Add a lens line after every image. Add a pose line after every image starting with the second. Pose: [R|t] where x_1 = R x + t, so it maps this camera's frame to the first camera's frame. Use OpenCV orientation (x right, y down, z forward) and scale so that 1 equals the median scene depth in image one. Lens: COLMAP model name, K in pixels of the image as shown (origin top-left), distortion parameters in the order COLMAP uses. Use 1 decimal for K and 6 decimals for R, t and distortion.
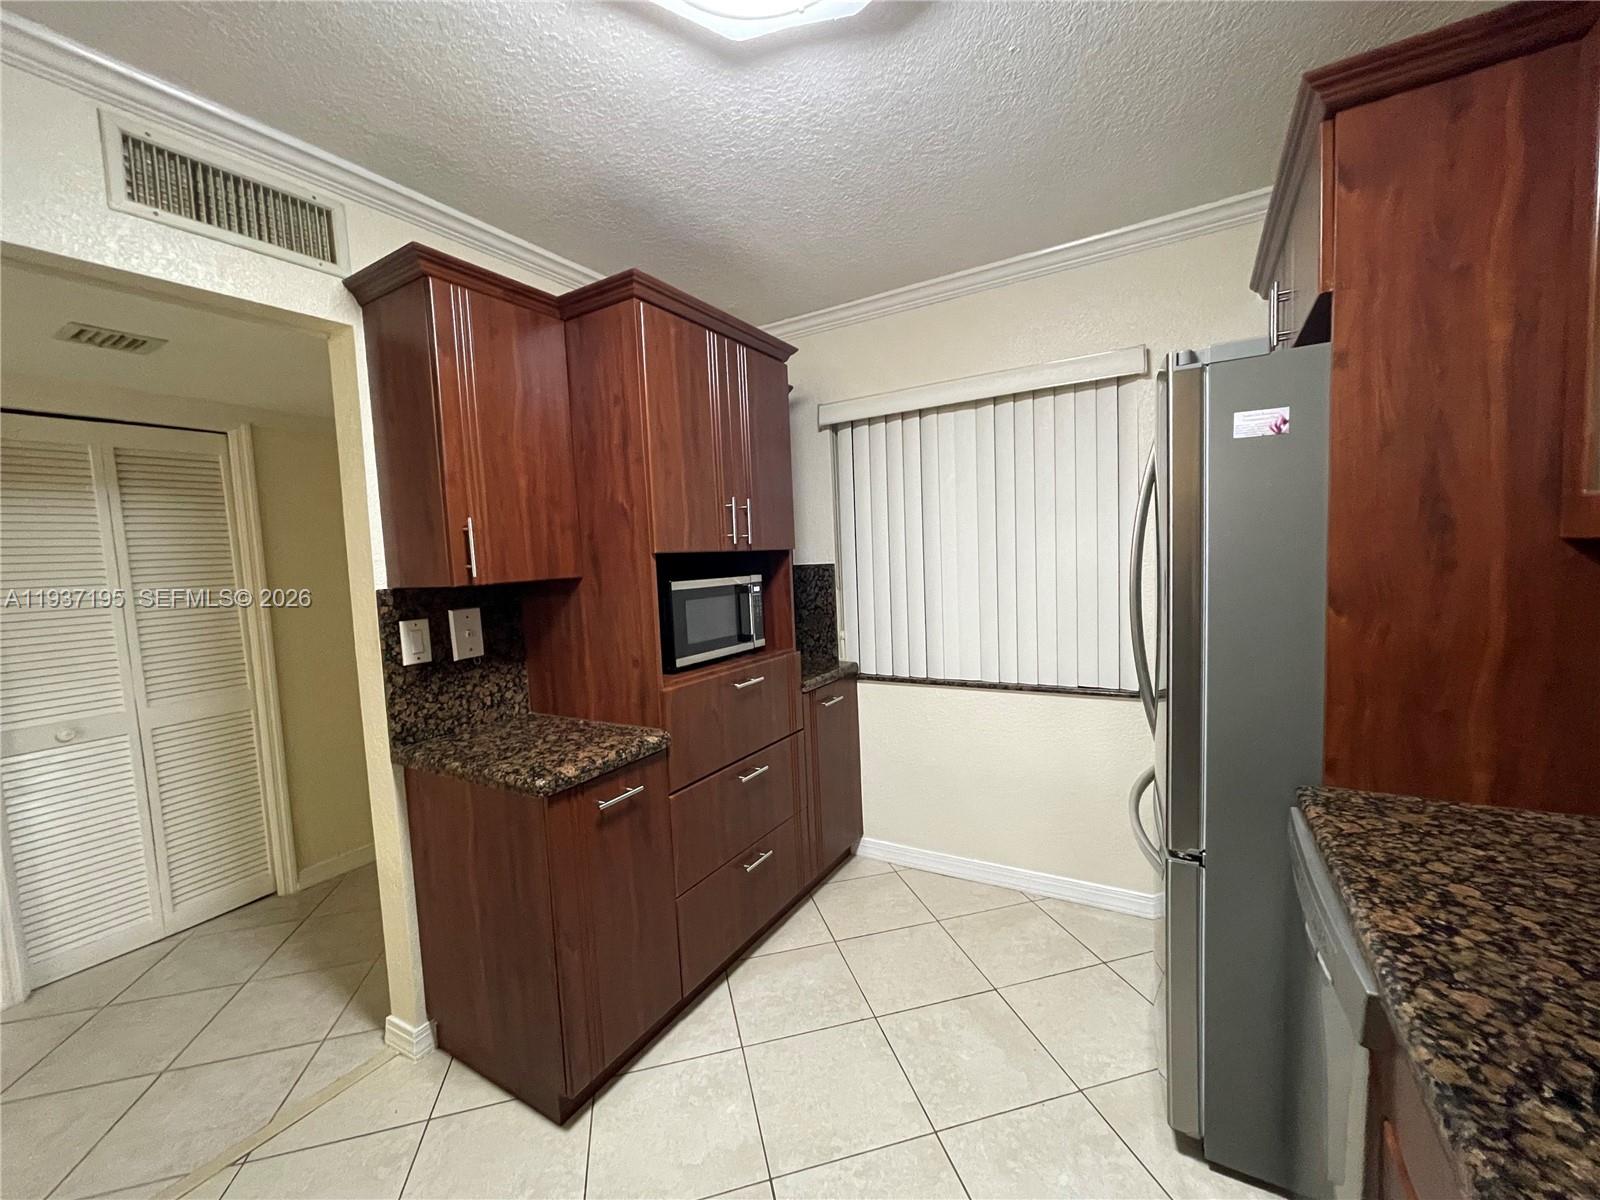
lens RADIAL K [[639.3, 0, 800.0], [0, 639.3, 600.0], [0, 0, 1]] dist [-0.002335, -0.000380]
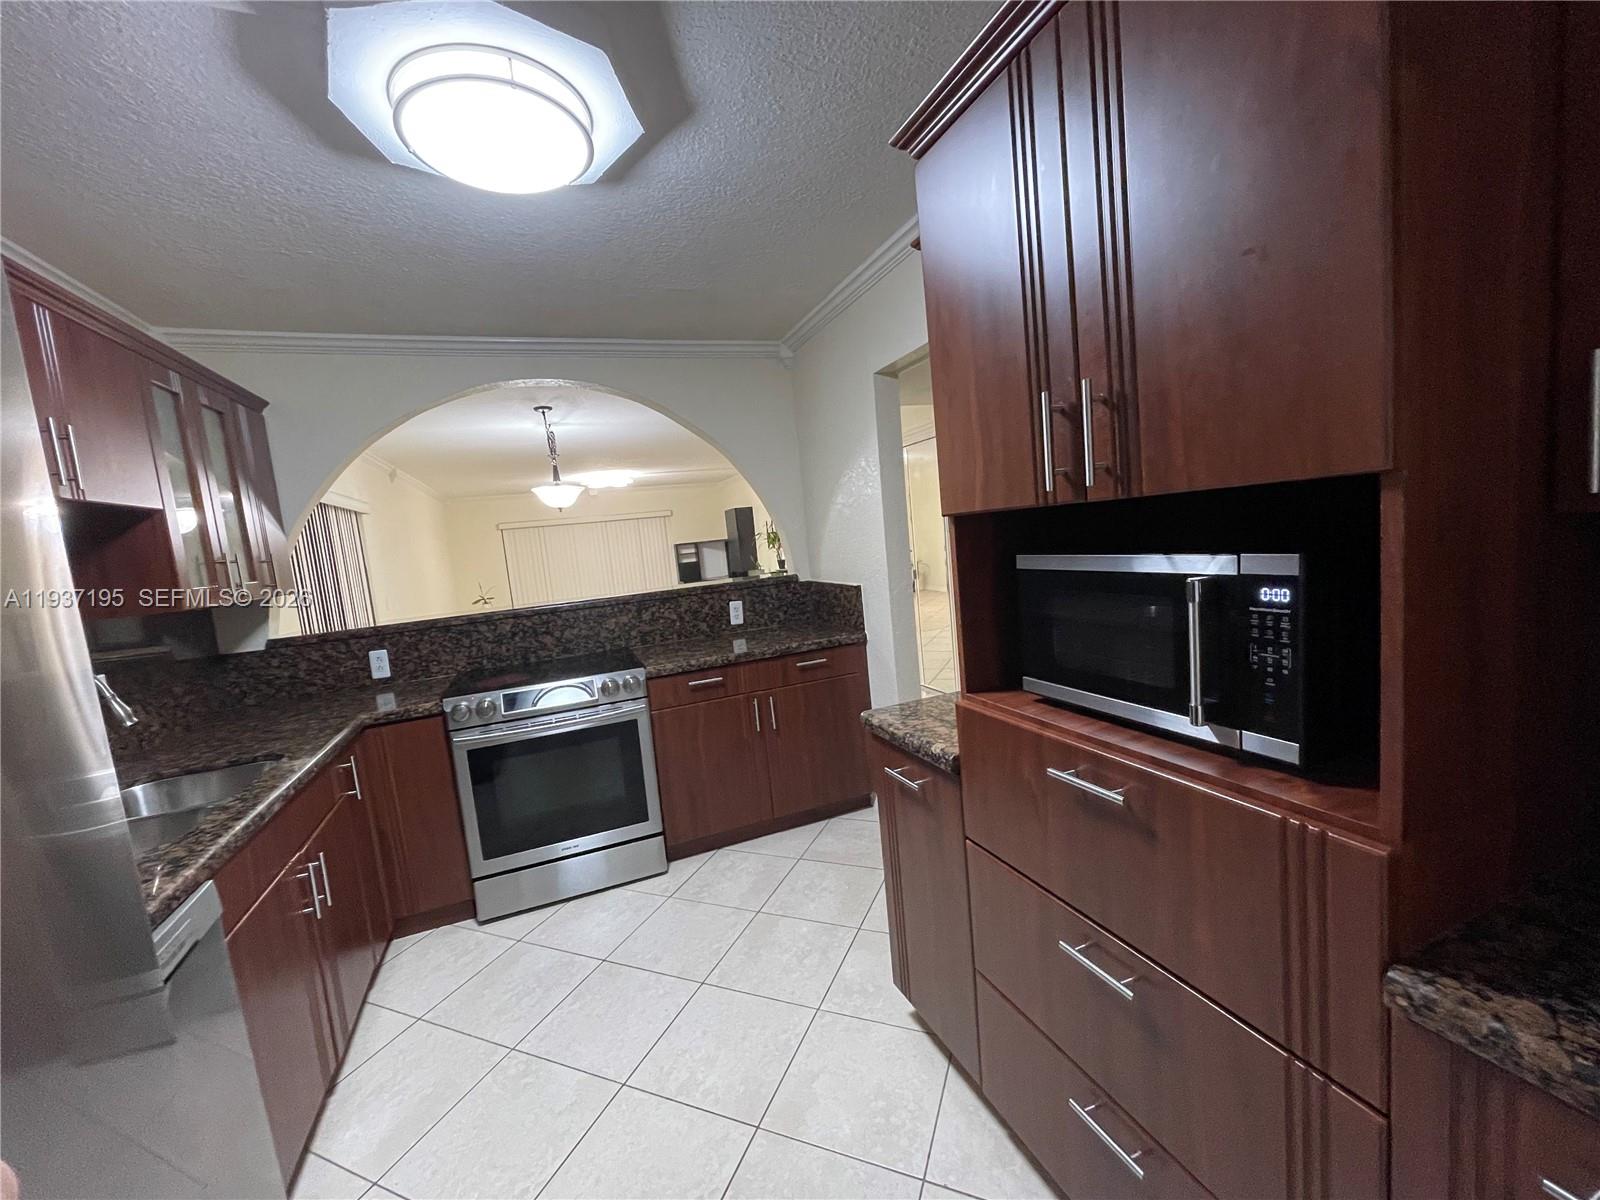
lens RADIAL K [[639.3, 0, 800.0], [0, 639.3, 600.0], [0, 0, 1]] dist [-0.002335, -0.000380]
pose [[-0.600533, 0.188552, -0.777051, 0.445492], [0.070840, 0.980524, 0.183177, -0.120715], [0.796456, 0.054958, -0.602194, 1.268566]]
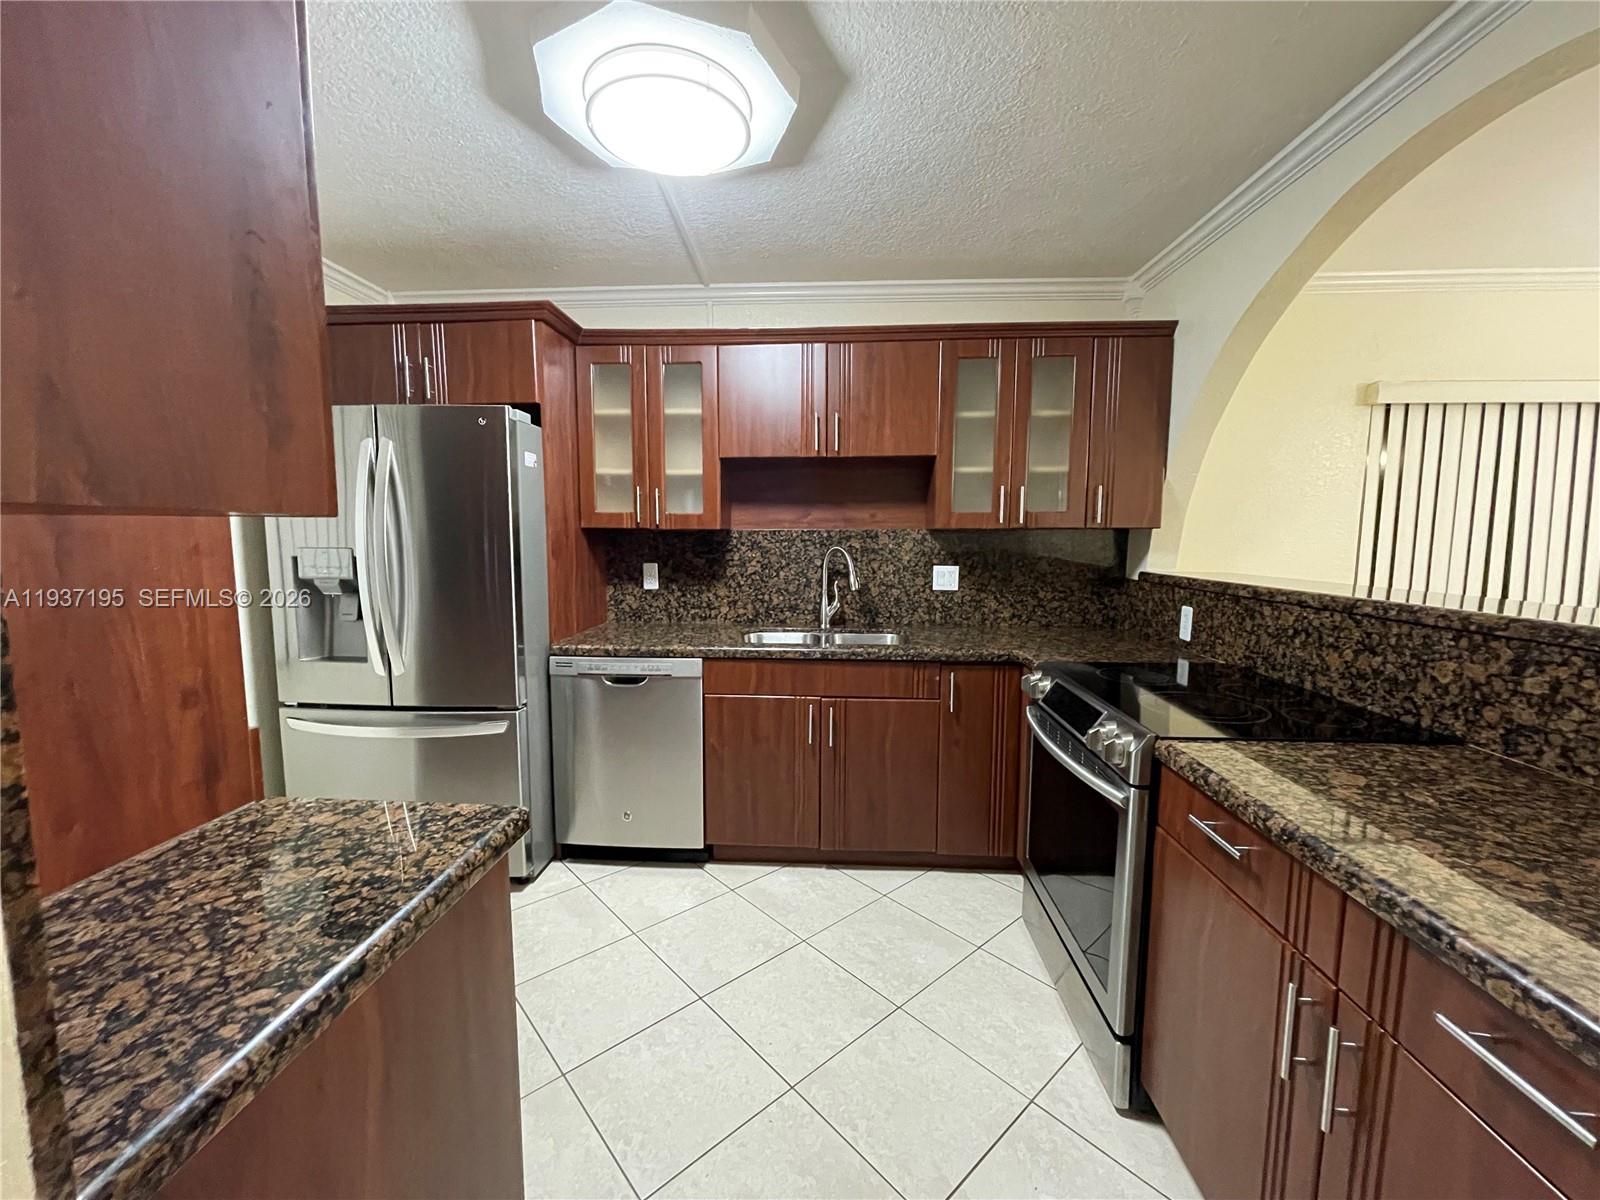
lens RADIAL K [[639.3, 0, 800.0], [0, 639.3, 600.0], [0, 0, 1]] dist [-0.002335, -0.000380]
pose [[-0.457923, -0.046281, 0.887786, -0.900426], [0.078842, 0.992595, 0.092412, 0.015790], [-0.885489, 0.112312, -0.450883, 0.799317]]
